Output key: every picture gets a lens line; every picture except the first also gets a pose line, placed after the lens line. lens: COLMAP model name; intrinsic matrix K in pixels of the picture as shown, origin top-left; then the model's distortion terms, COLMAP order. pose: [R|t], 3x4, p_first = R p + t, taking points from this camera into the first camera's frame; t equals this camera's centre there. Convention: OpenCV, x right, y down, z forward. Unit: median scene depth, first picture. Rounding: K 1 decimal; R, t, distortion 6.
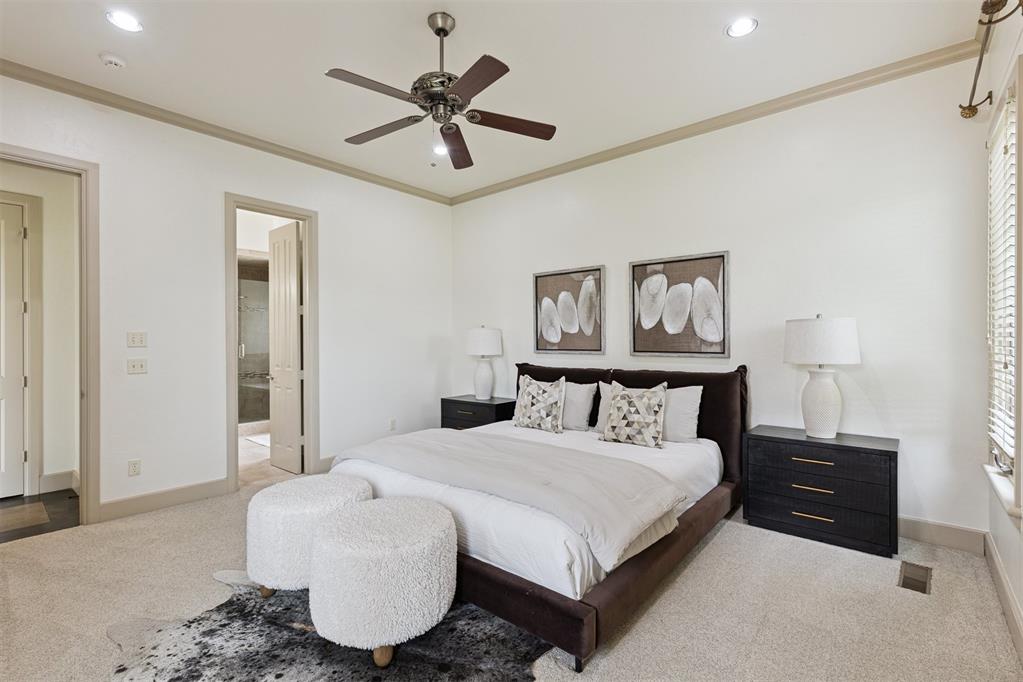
lens RADIAL K [[462.3, 0, 504.6], [0, 462.3, 335.8], [0, 0, 1]] dist [0.006847, -0.002242]
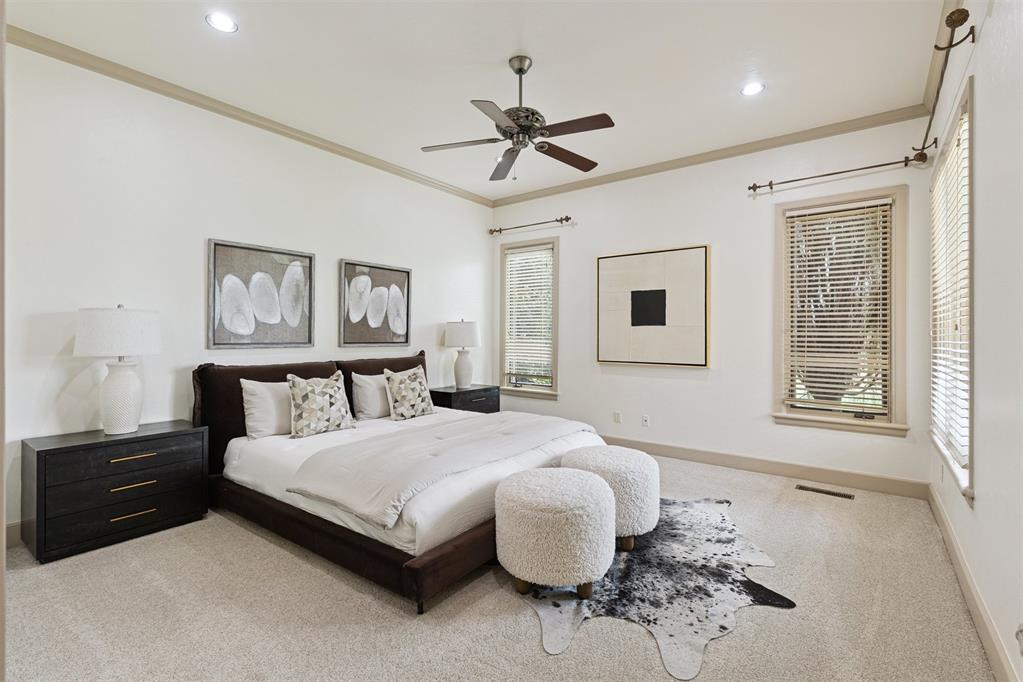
lens RADIAL K [[462.3, 0, 513.9], [0, 462.3, 339.8], [0, 0, 1]] dist [0.006847, -0.002242]
pose [[-0.062634, -0.010798, 0.997978, -0.845919], [-0.018565, 0.999781, 0.009653, 0.009102], [-0.997864, -0.017923, -0.062821, 0.705251]]
